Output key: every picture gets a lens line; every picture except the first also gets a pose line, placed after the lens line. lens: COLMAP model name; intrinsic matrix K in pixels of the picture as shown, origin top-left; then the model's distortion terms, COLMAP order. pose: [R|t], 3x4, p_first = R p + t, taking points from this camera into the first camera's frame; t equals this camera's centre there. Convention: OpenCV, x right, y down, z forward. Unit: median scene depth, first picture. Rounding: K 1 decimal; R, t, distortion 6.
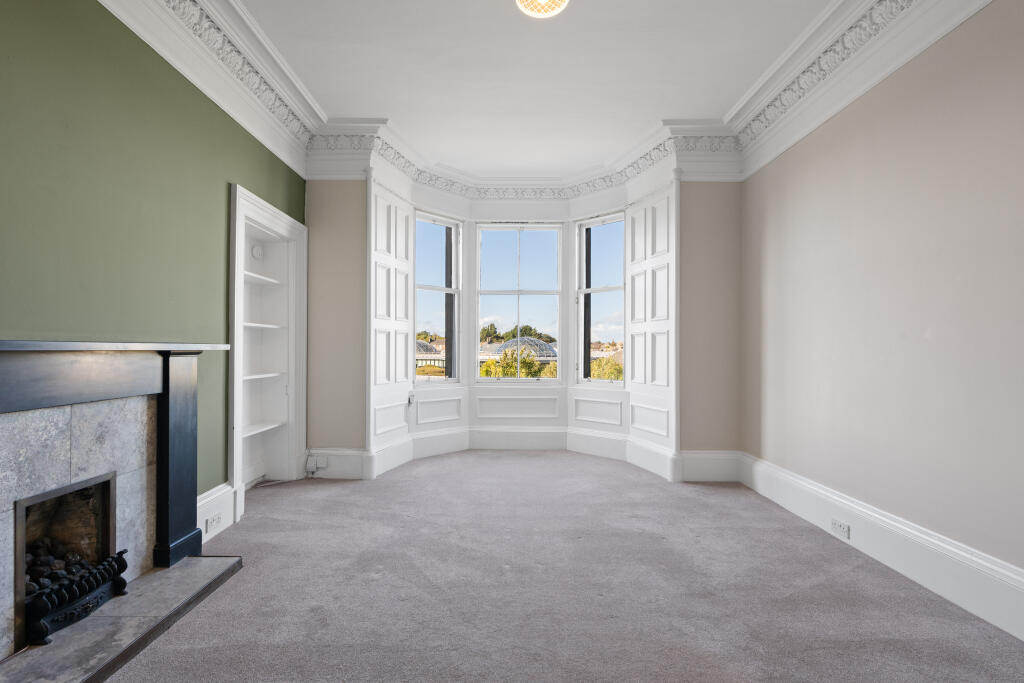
lens RADIAL K [[476.3, 0, 508.0], [0, 476.3, 349.9], [0, 0, 1]] dist [-0.002225, 0.000577]
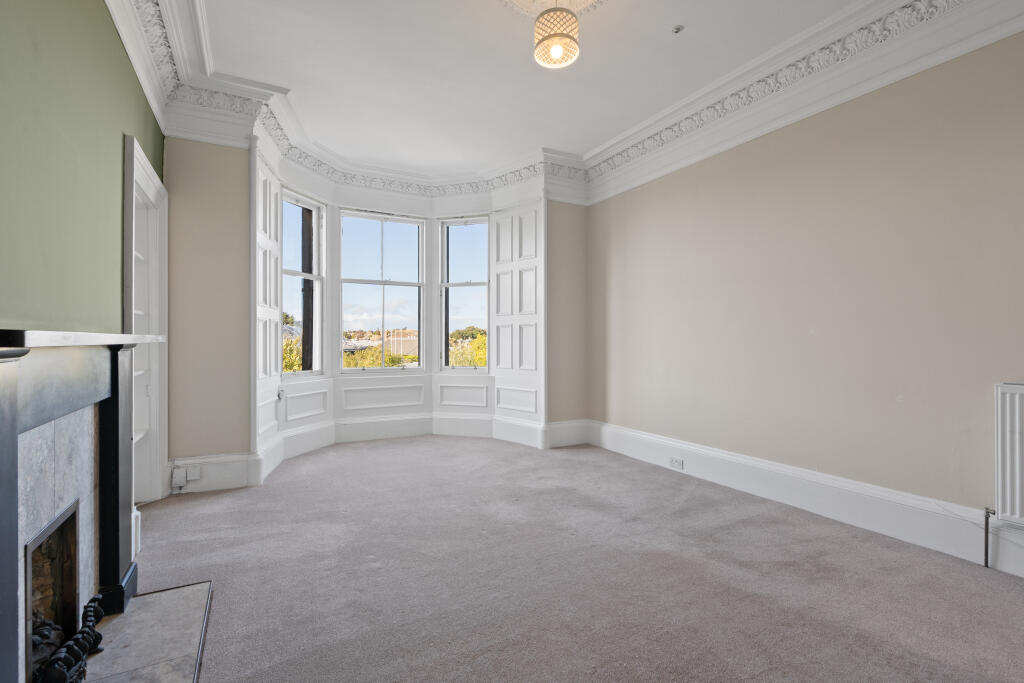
lens RADIAL K [[474.8, 0, 512.0], [0, 474.8, 341.5], [0, 0, 1]] dist [-0.003580, 0.000604]
pose [[0.876068, -0.006340, 0.482146, -0.298199], [0.003778, 0.999973, 0.006285, -0.002512], [-0.482173, -0.003685, 0.876068, -0.010836]]
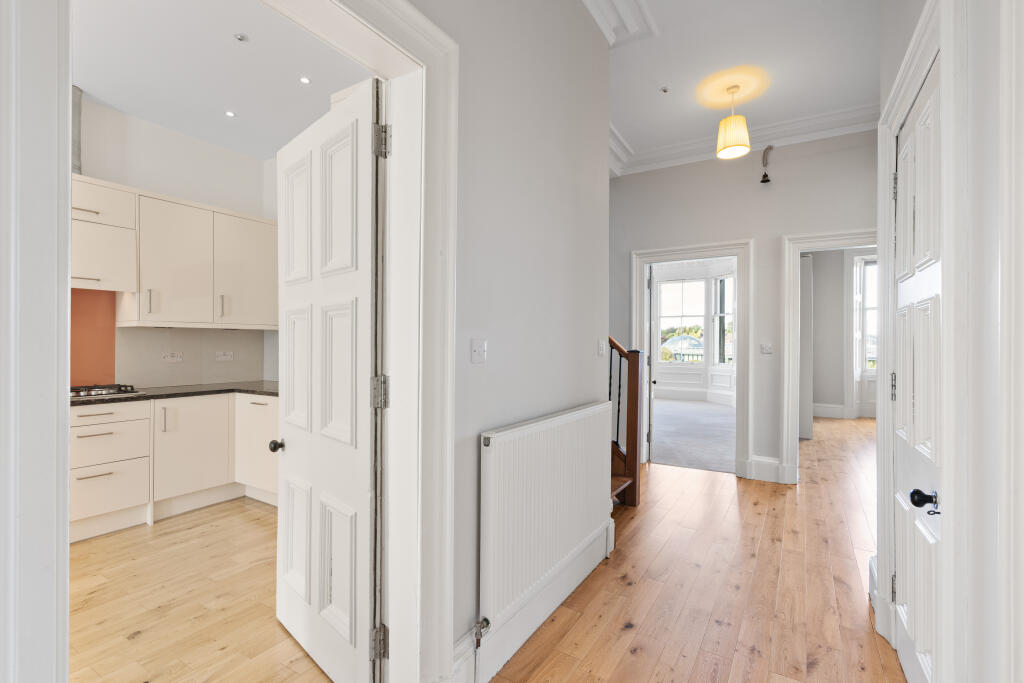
lens RADIAL K [[474.8, 0, 512.0], [0, 474.8, 341.5], [0, 0, 1]] dist [-0.003580, 0.000604]
pose [[0.855181, -0.002720, -0.518323, 0.560609], [-0.000881, 0.999977, -0.006702, -0.011967], [0.518329, 0.006188, 0.855159, -1.258705]]
